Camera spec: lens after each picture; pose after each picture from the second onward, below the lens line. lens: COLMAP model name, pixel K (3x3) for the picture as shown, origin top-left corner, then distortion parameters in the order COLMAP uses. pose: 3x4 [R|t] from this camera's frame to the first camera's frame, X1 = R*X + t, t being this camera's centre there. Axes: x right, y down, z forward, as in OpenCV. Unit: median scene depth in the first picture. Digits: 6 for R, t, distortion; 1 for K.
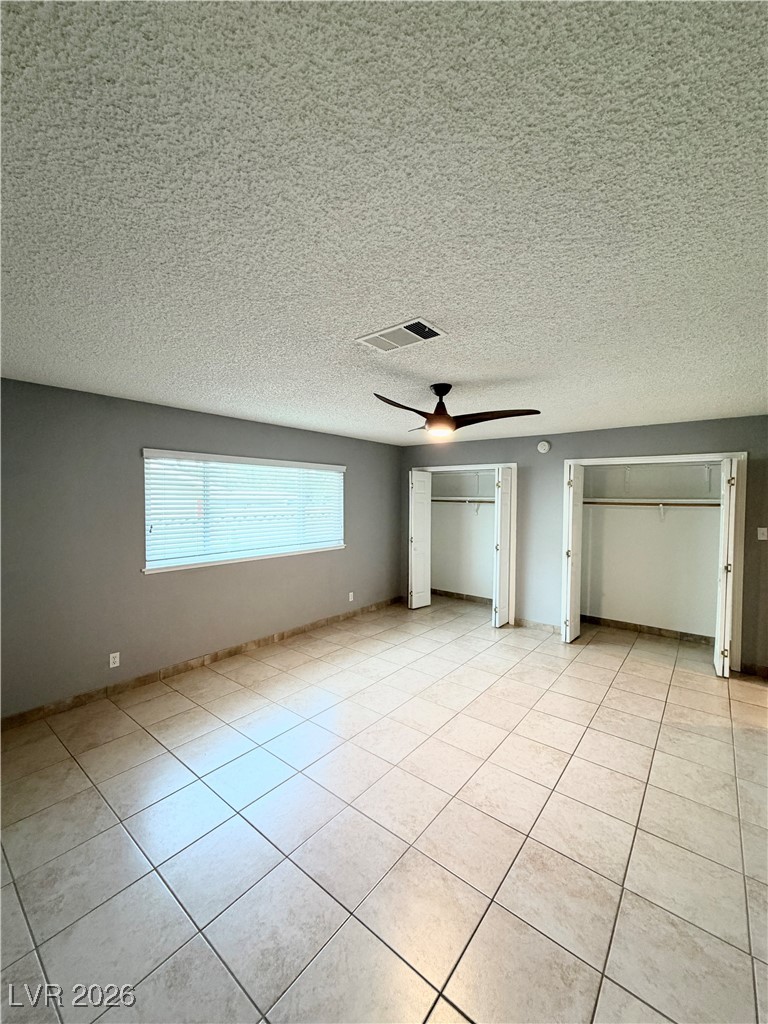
lens RADIAL K [[407.7, 0, 384.3], [0, 407.7, 510.1], [0, 0, 1]] dist [0.000515, 0.000163]
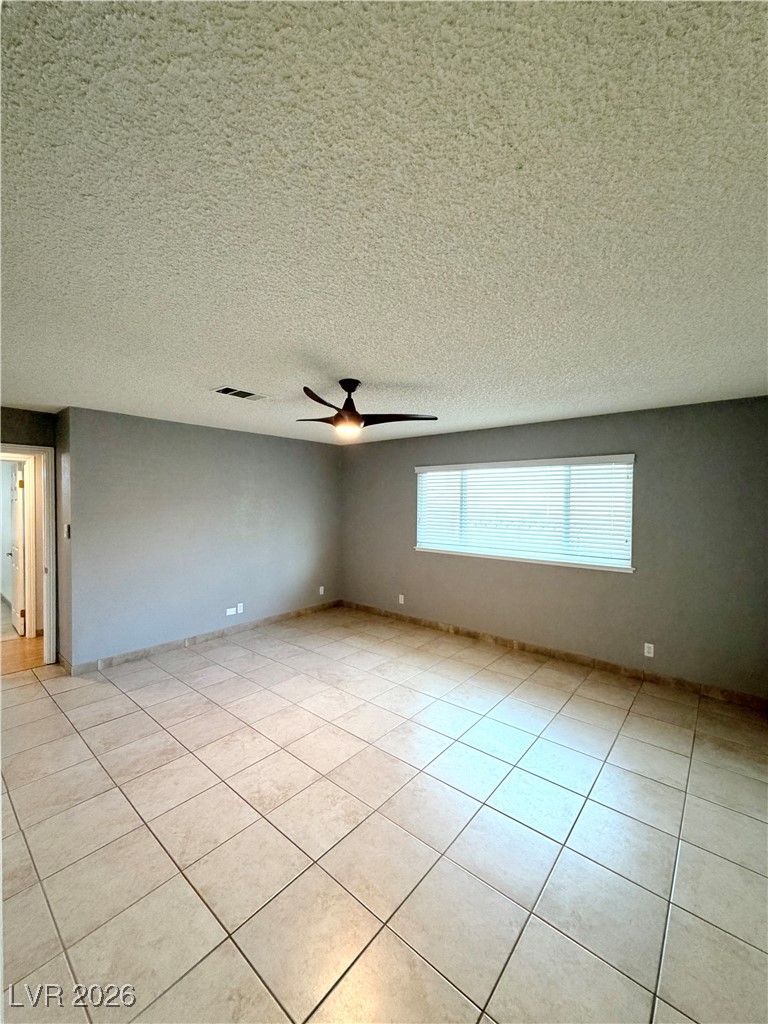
lens RADIAL K [[407.7, 0, 384.3], [0, 407.7, 510.1], [0, 0, 1]] dist [0.000515, 0.000163]
pose [[-0.024163, 0.014047, -0.999609, 0.915942], [-0.039576, 0.999104, 0.014997, -0.009953], [0.998924, 0.039923, -0.023585, 0.910470]]
